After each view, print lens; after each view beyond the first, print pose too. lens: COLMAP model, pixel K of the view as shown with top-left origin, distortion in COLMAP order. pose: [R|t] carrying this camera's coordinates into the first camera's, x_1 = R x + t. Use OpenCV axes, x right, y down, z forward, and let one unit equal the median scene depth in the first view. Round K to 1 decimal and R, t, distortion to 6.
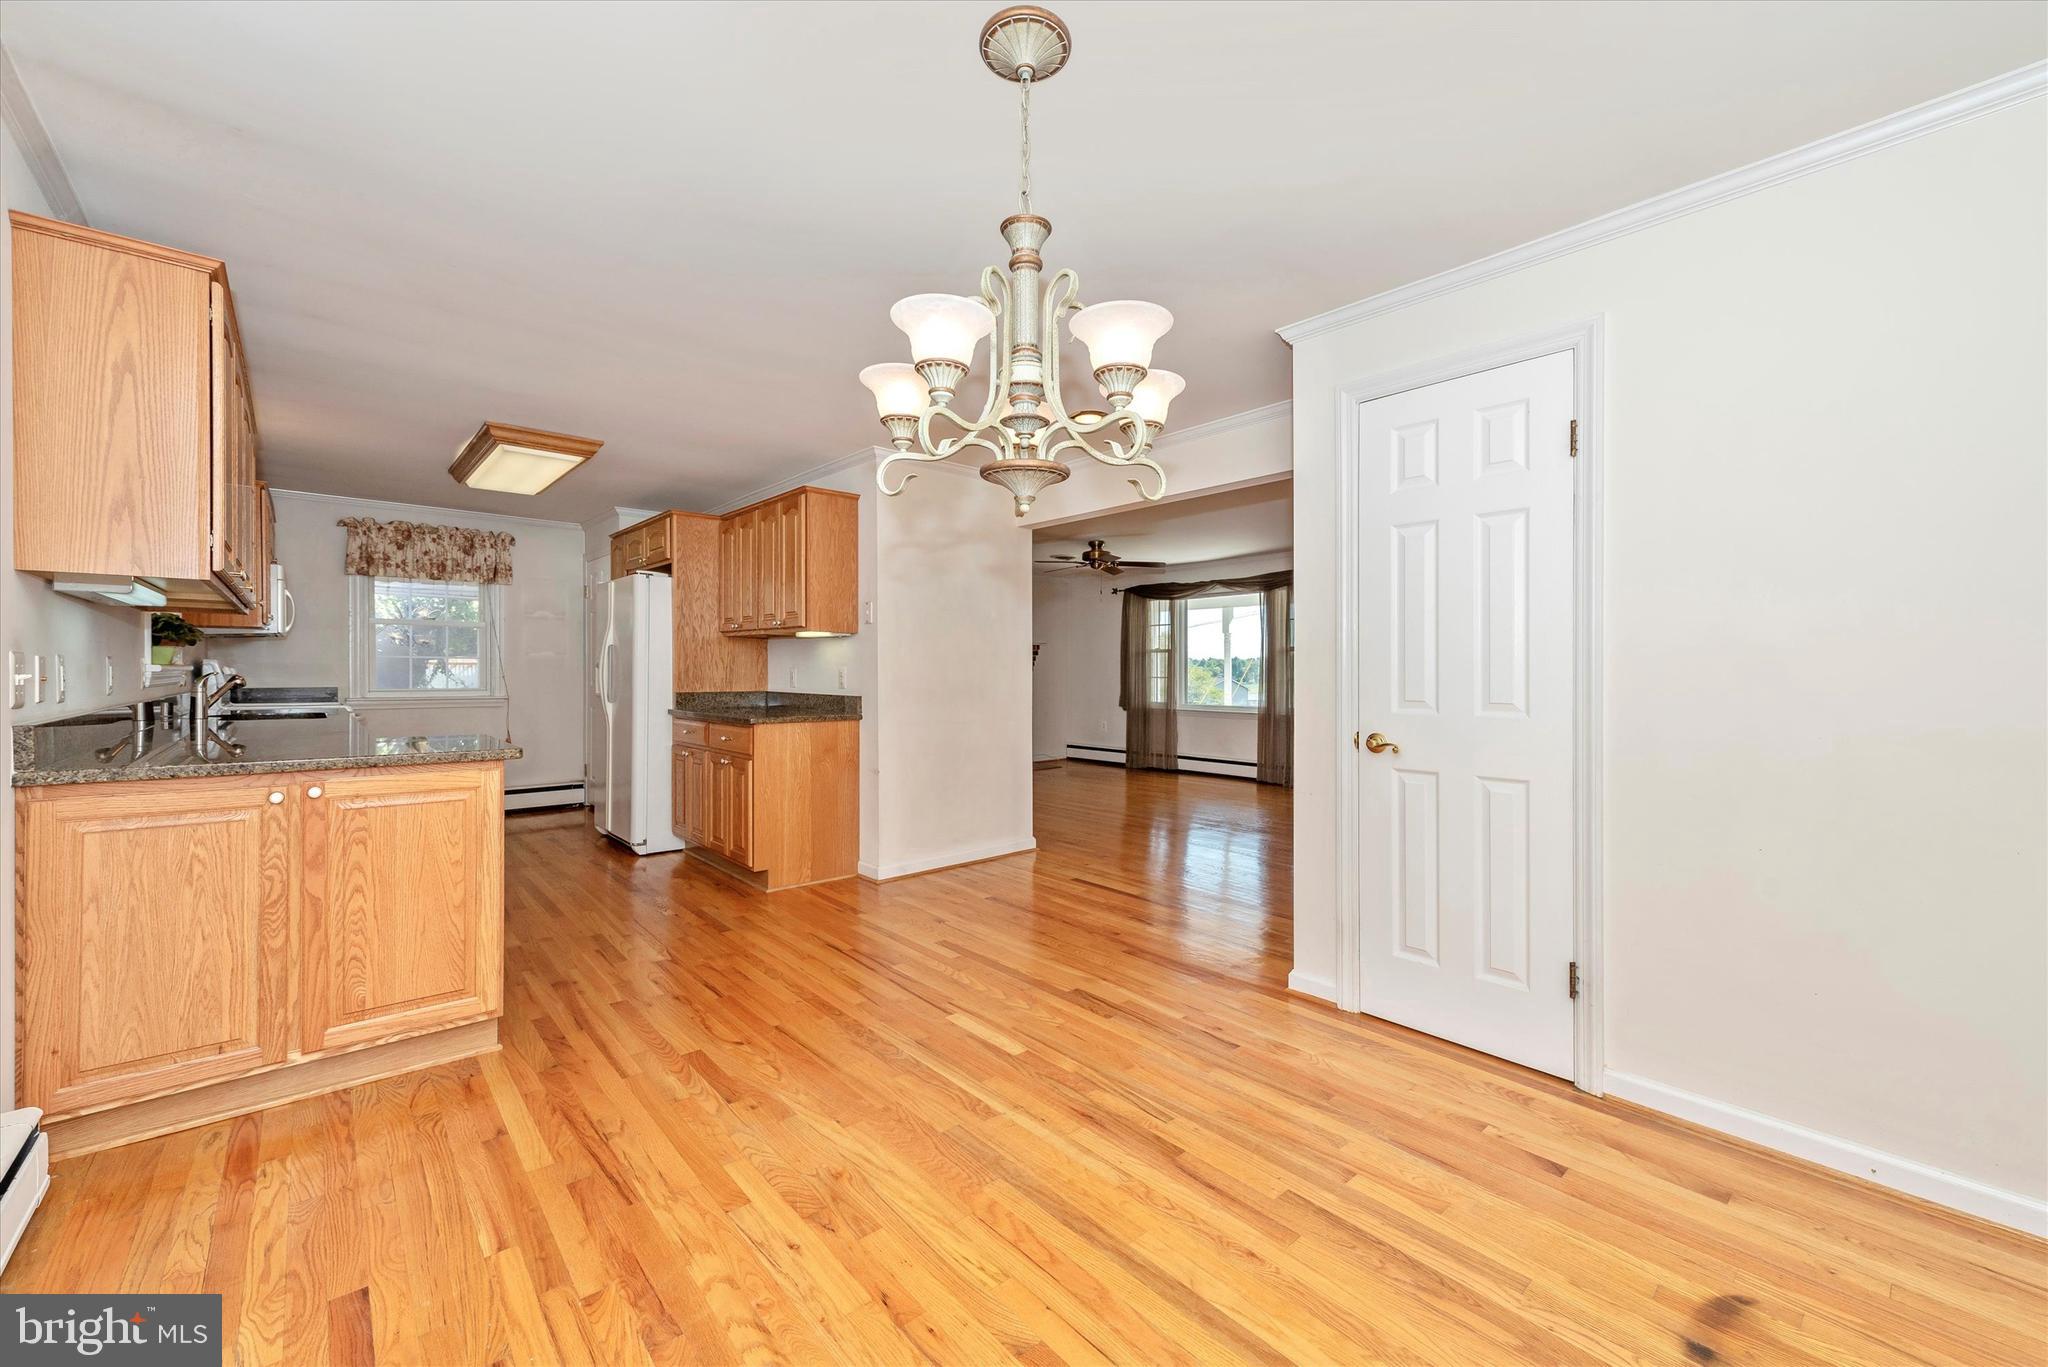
lens RADIAL K [[808.0, 0, 1023.8], [0, 808.0, 663.5], [0, 0, 1]] dist [0.013308, 0.000008]
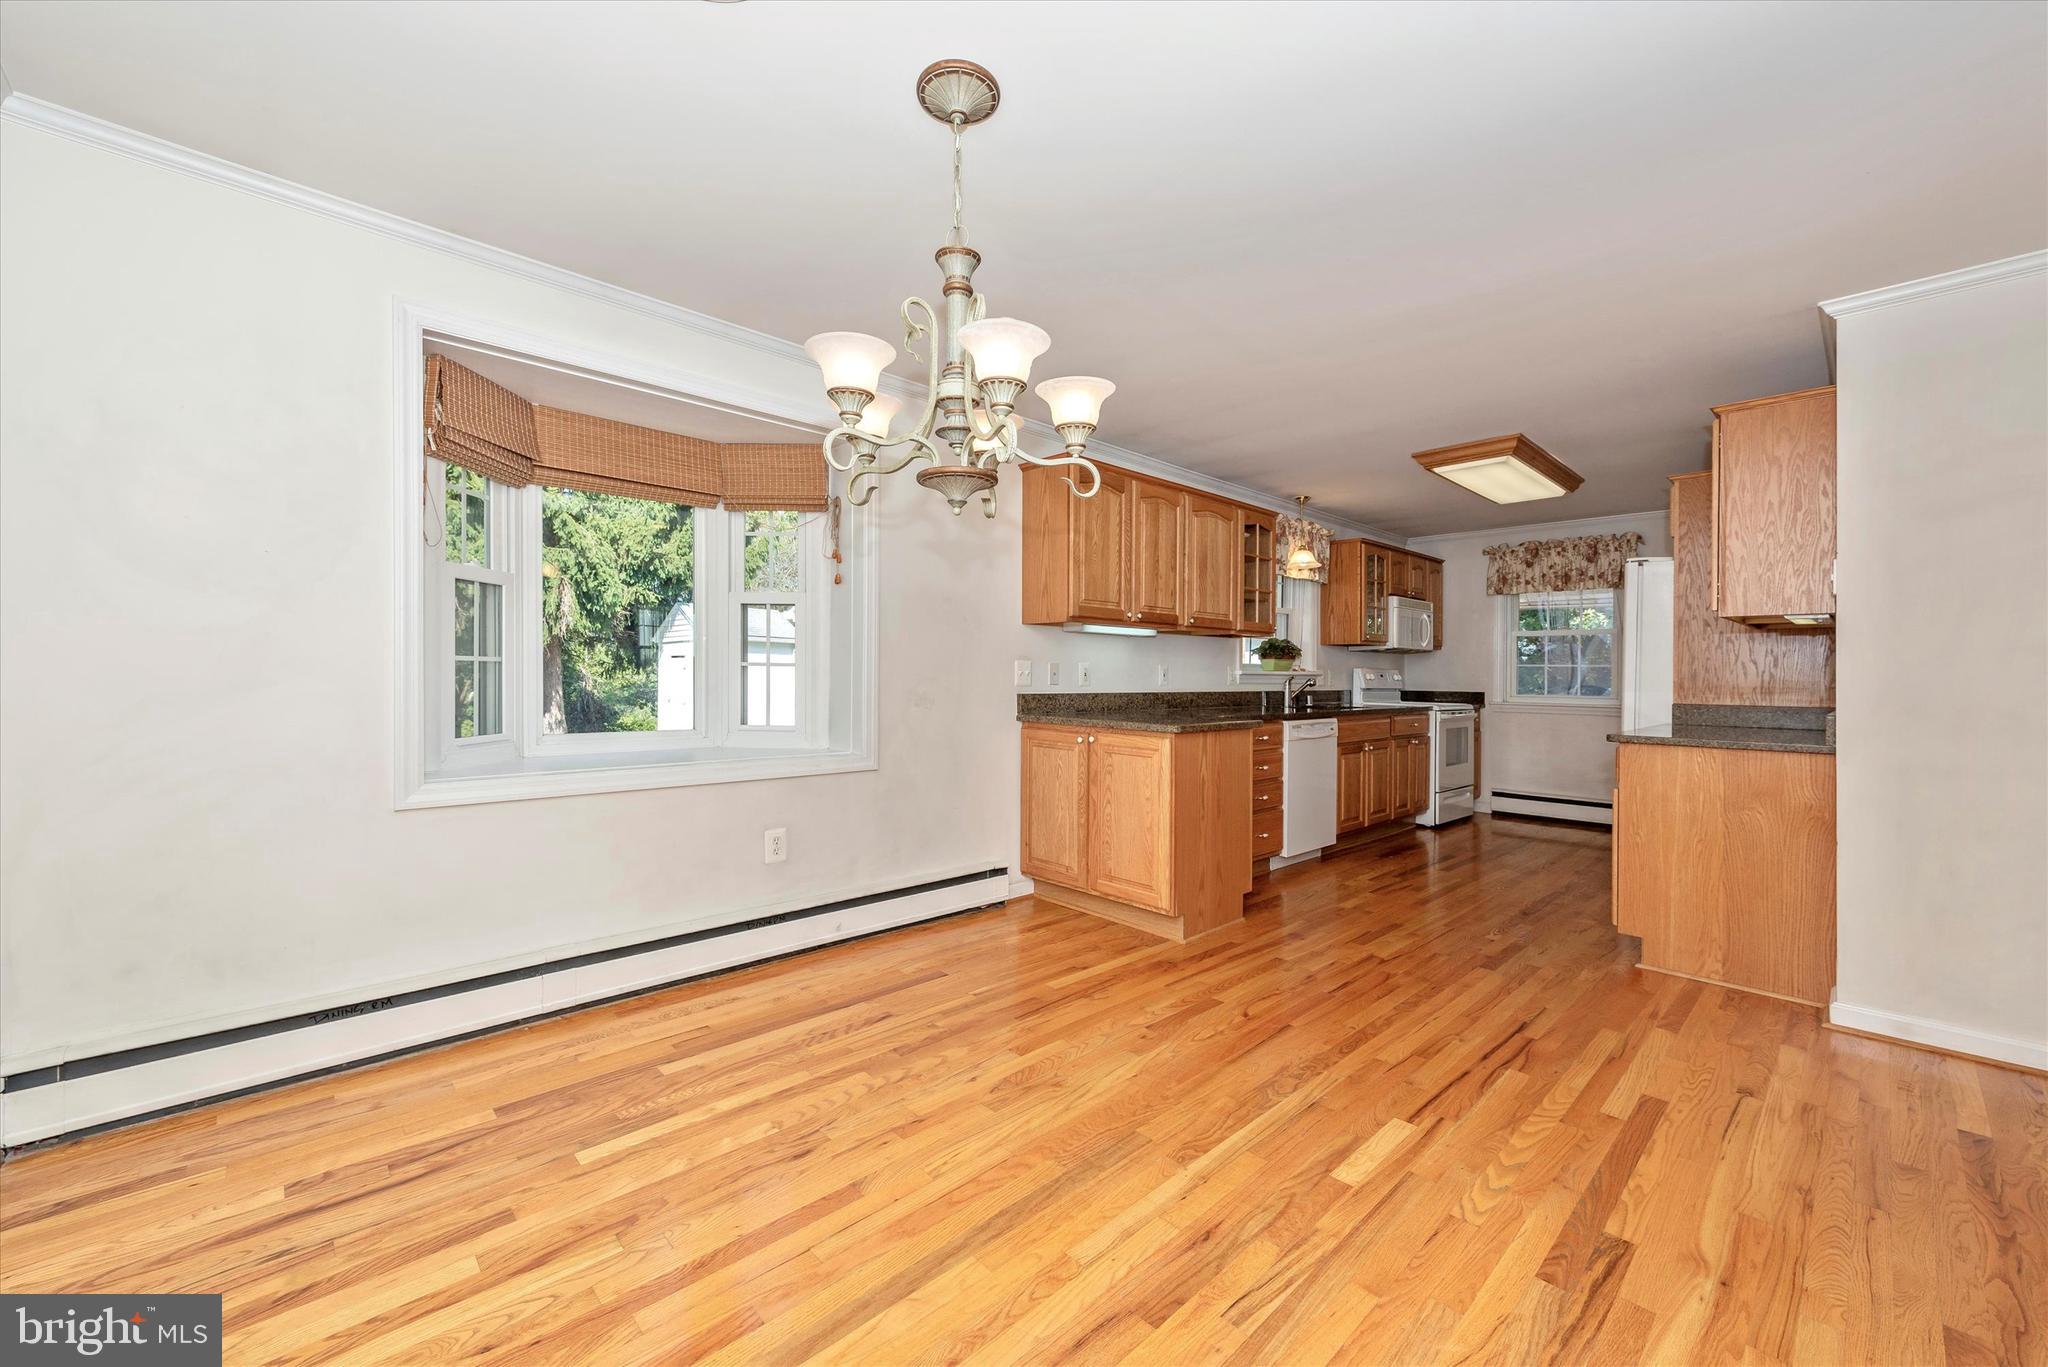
lens RADIAL K [[807.3, 0, 1019.9], [0, 807.3, 670.3], [0, 0, 1]] dist [0.008122, -0.000110]
pose [[0.041506, -0.008231, -0.999104, 0.388300], [-0.003947, 0.999957, -0.008402, 0.013698], [0.999130, 0.004292, 0.041471, 0.363677]]
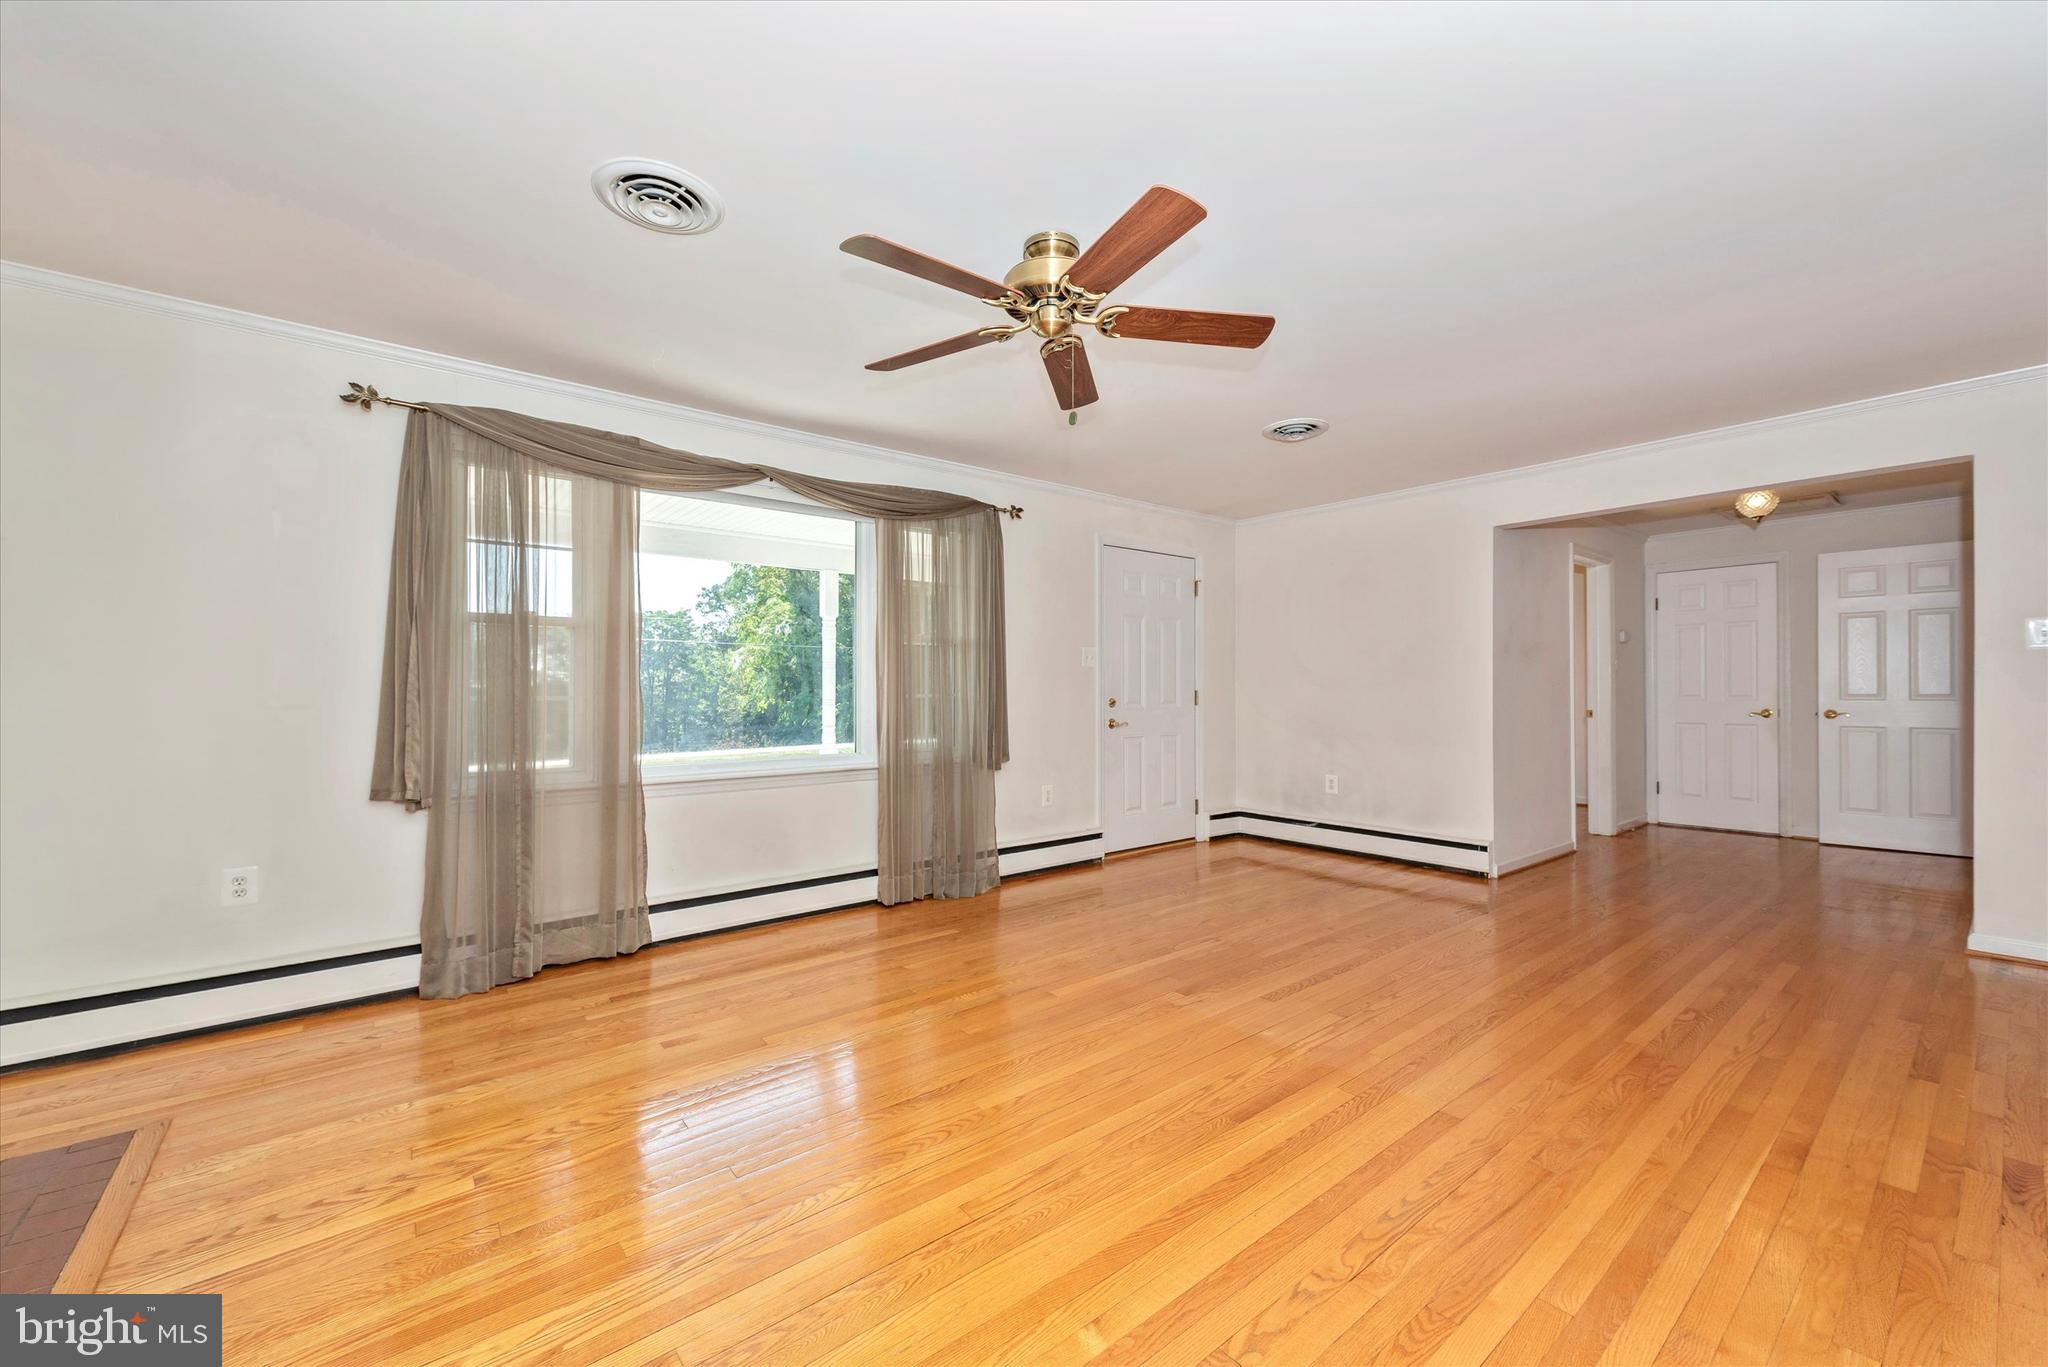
lens RADIAL K [[803.5, 0, 1006.6], [0, 803.5, 684.5], [0, 0, 1]] dist [0.009513, -0.000077]
pose [[0.049804, 0.004412, 0.998749, -0.353567], [-0.002764, 0.999987, -0.004280, 0.025529], [-0.998755, -0.002547, 0.049816, 1.673174]]
